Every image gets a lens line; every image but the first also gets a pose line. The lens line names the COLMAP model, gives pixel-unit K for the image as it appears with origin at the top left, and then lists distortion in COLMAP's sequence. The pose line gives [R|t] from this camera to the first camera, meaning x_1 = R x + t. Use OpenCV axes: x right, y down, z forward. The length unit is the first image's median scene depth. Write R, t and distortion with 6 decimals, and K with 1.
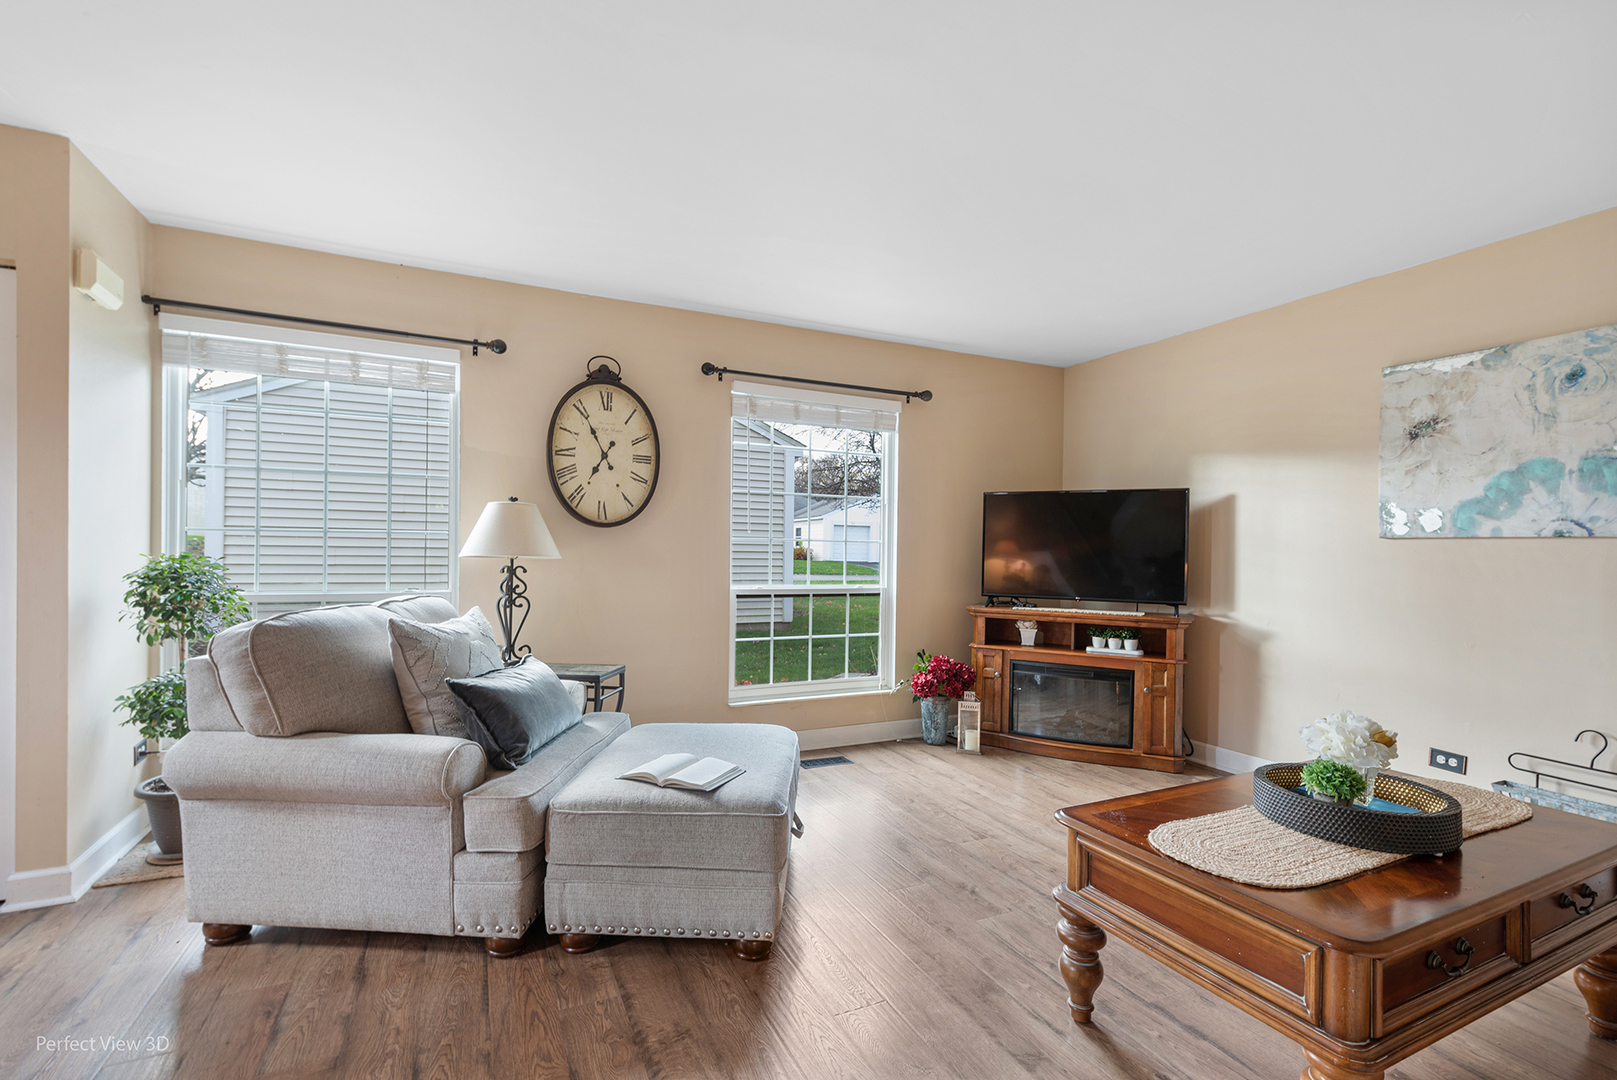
lens RADIAL K [[699.3, 0, 788.6], [0, 699.3, 554.3], [0, 0, 1]] dist [0.009815, -0.001514]
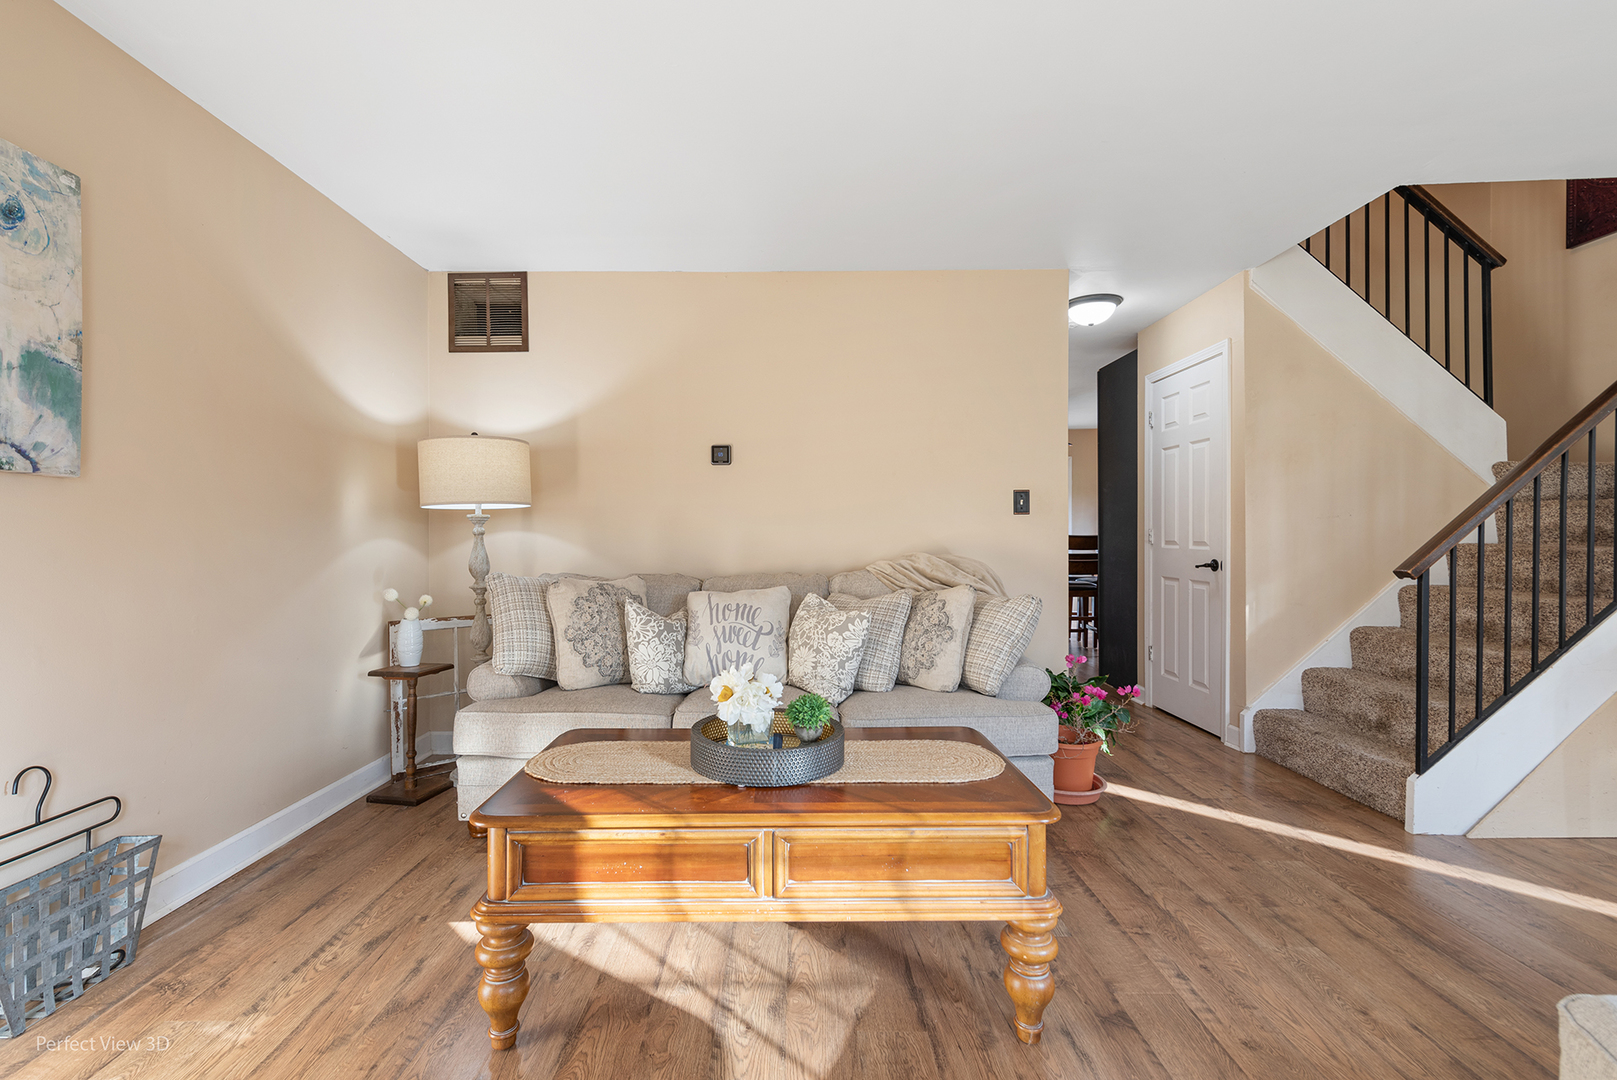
lens RADIAL K [[699.3, 0, 797.7], [0, 699.3, 536.4], [0, 0, 1]] dist [0.009815, -0.001514]
pose [[-0.910987, -0.011686, 0.412270, 0.175066], [-0.009435, 0.999927, 0.007496, 0.017590], [-0.412328, 0.002939, -0.911031, 1.033799]]
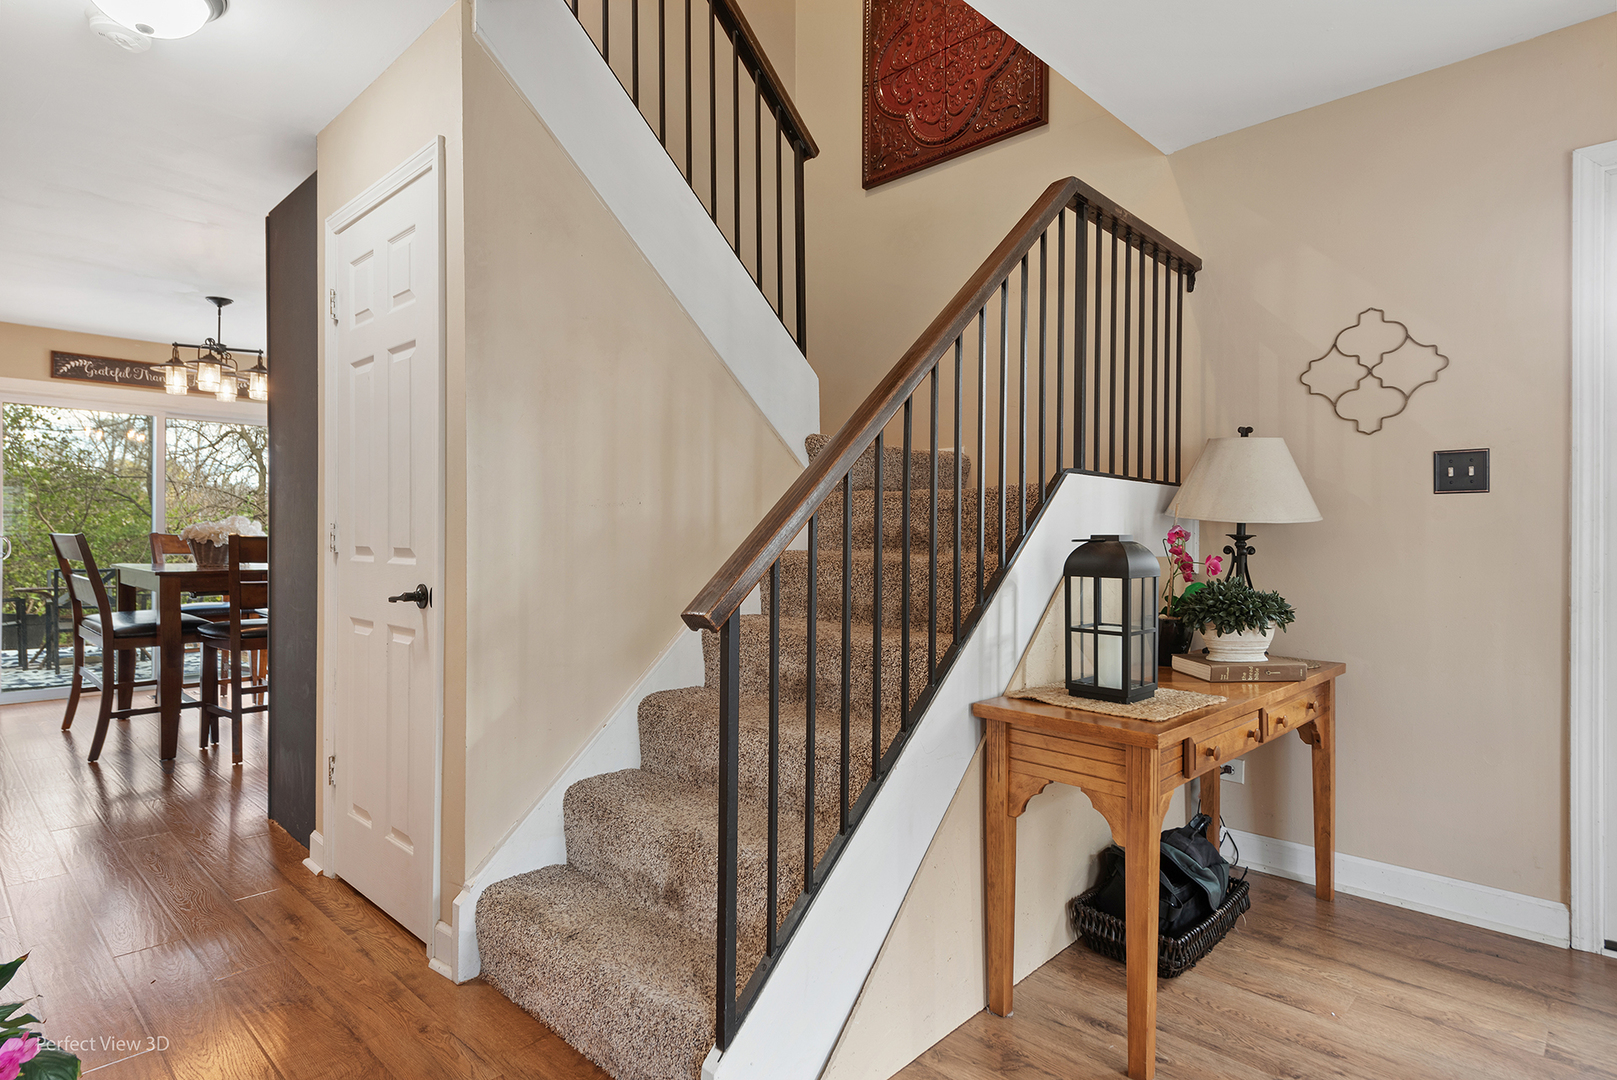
lens RADIAL K [[871.8, 0, 803.8], [0, 871.8, 543.7], [0, 0, 1]] dist [0.025352, -0.008409]
pose [[-0.928482, -0.012665, -0.371160, -0.009669], [-0.014399, 0.999895, 0.001902, 0.017566], [0.371097, 0.007110, -0.928567, 0.447326]]
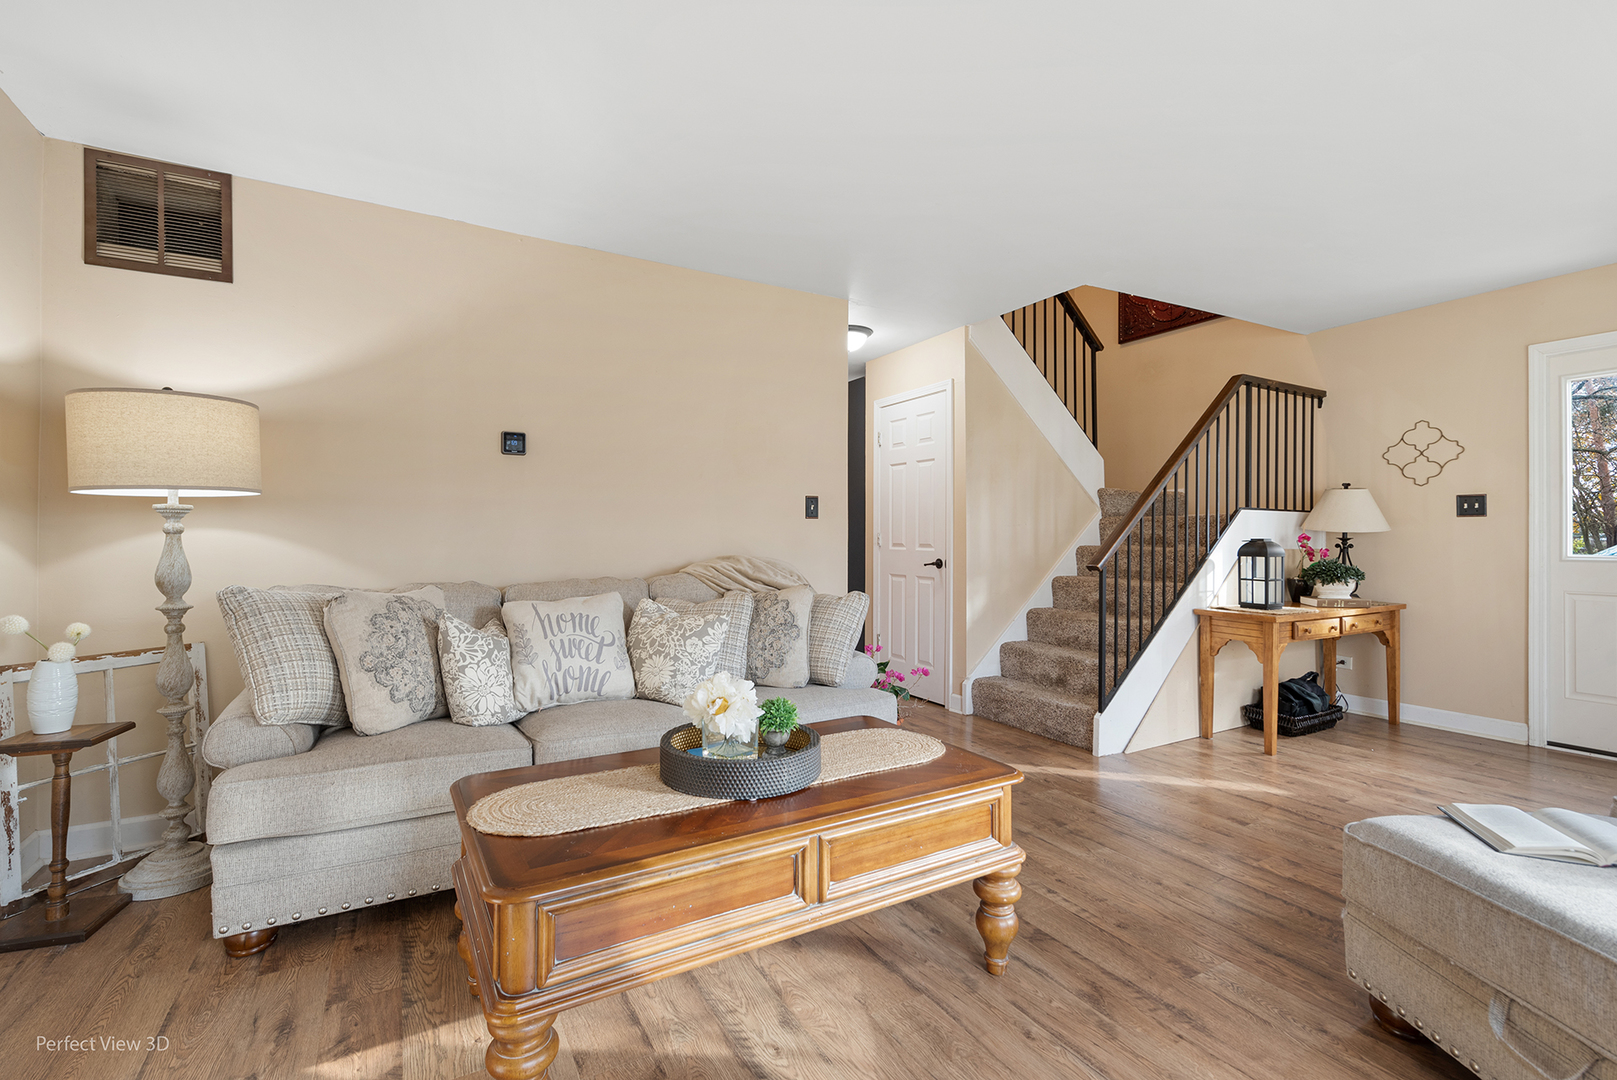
lens RADIAL K [[699.3, 0, 808.2], [0, 699.3, 539.9], [0, 0, 1]] dist [0.009815, -0.001514]
pose [[-0.995996, -0.015130, -0.088110, 0.423063], [-0.015185, 0.999885, -0.000056, 0.023621], [0.088101, 0.001283, -0.996111, 1.070029]]
